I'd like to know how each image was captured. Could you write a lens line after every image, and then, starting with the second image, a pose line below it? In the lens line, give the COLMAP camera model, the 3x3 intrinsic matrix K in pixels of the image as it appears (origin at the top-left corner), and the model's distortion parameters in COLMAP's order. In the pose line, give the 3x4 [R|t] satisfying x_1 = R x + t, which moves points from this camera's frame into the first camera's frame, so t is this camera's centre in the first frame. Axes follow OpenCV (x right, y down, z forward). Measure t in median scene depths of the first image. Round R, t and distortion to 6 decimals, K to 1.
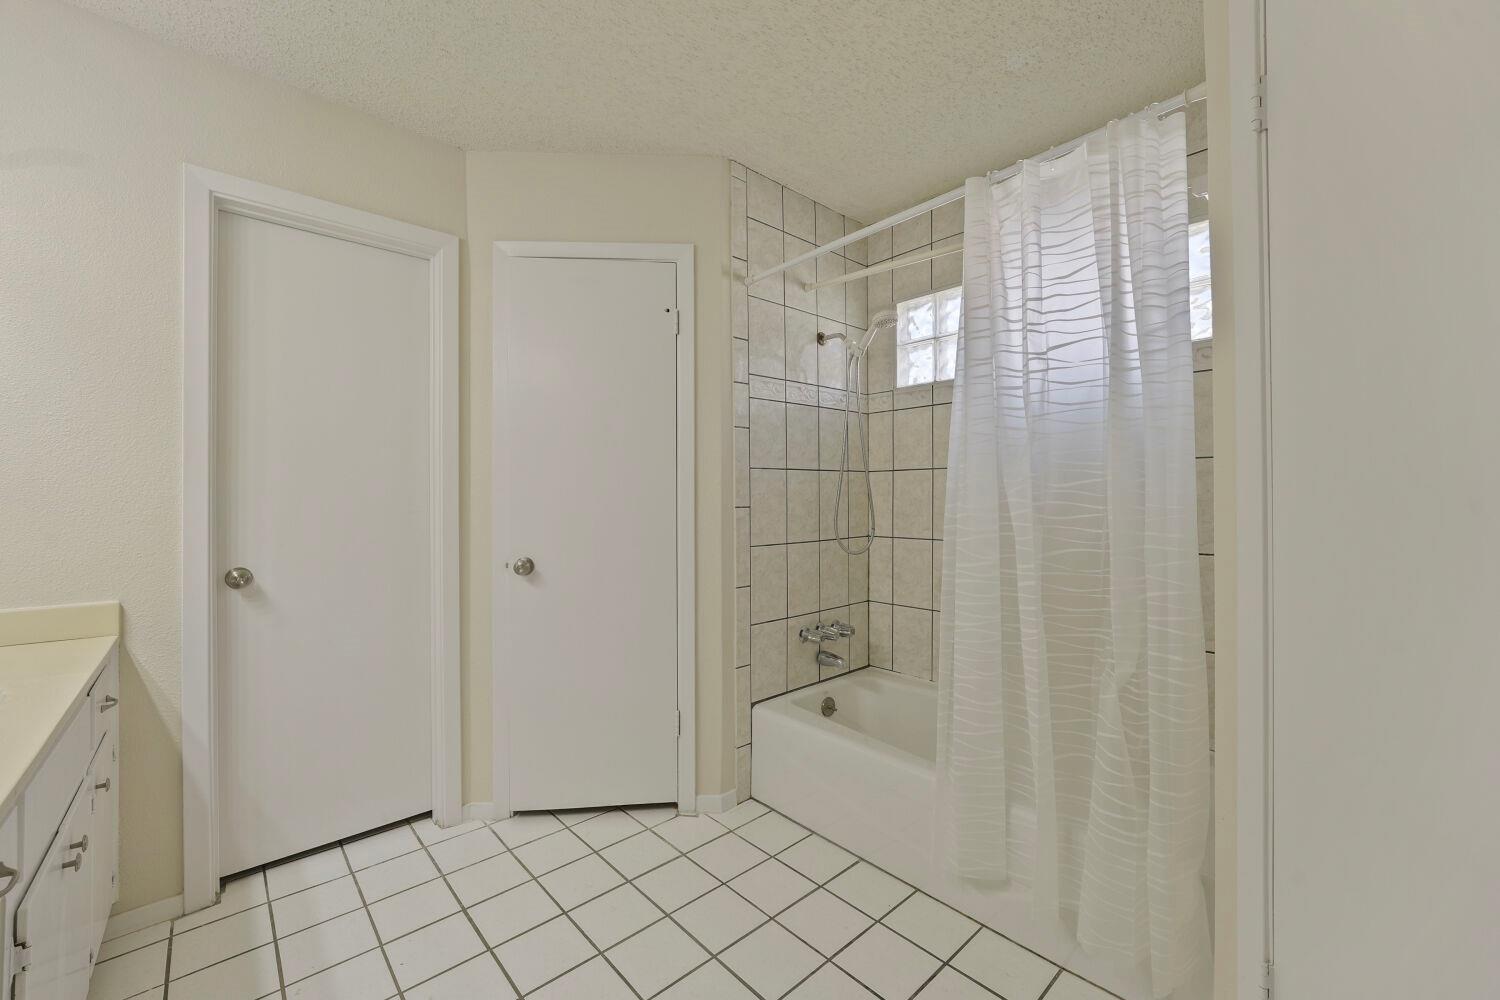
lens RADIAL K [[598.5, 0, 756.3], [0, 598.5, 494.2], [0, 0, 1]] dist [-0.006495, 0.001240]
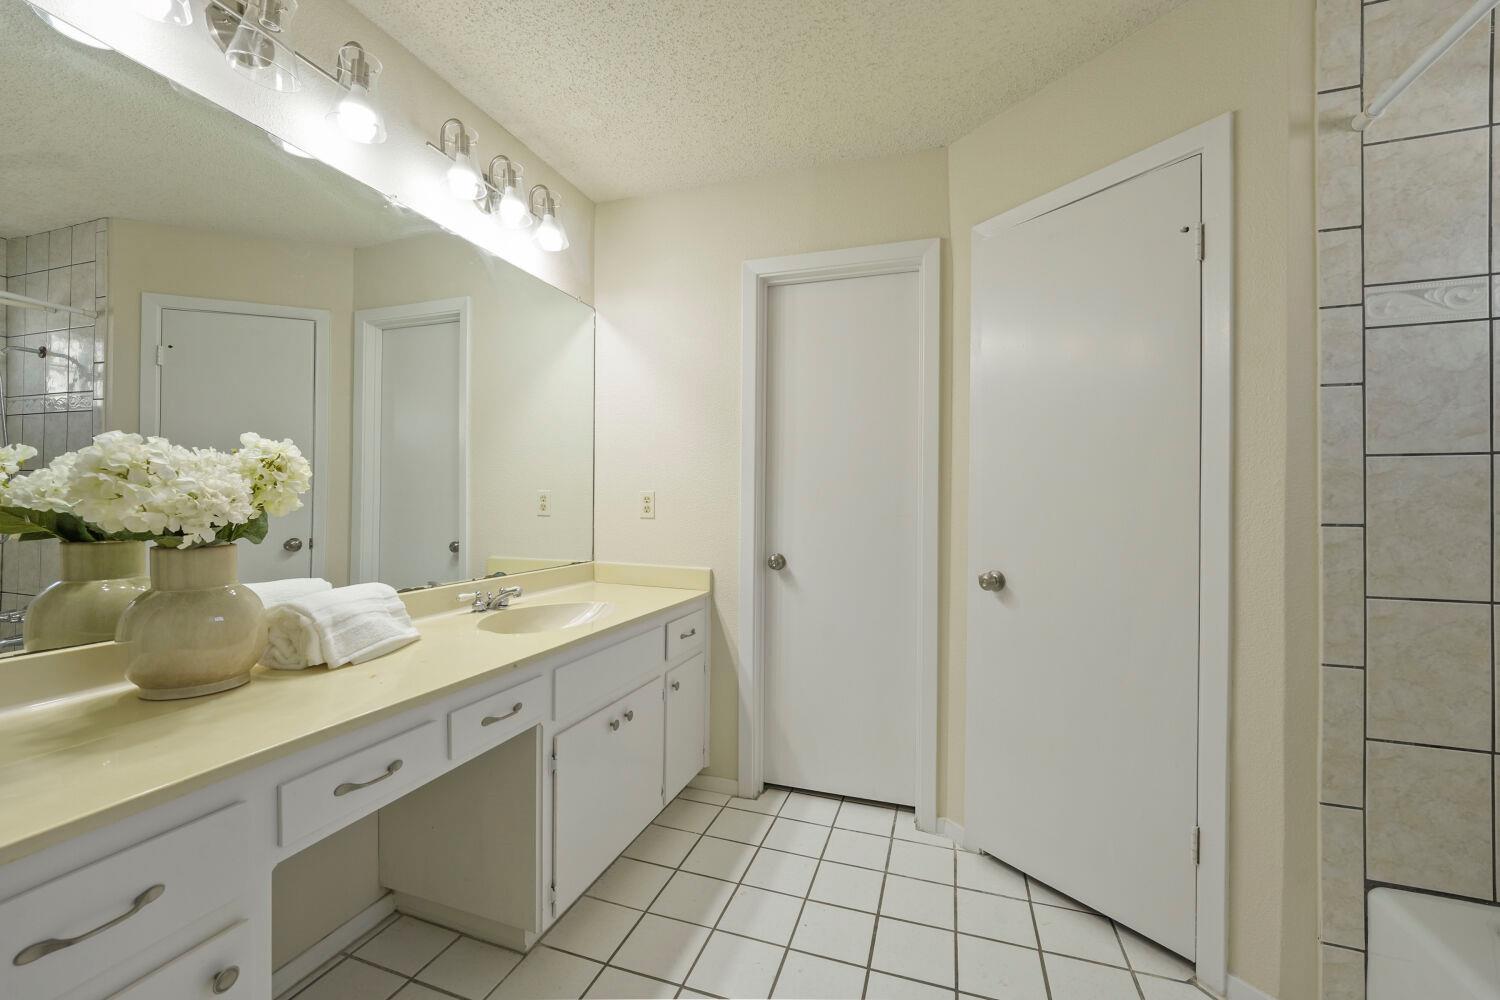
lens RADIAL K [[598.5, 0, 750.1], [0, 598.5, 500.0], [0, 0, 1]] dist [-0.006495, 0.001240]
pose [[0.482925, 0.007887, -0.875626, 0.214019], [-0.007694, 0.999959, 0.004764, -0.000937], [0.875628, 0.004437, 0.482966, 0.253484]]
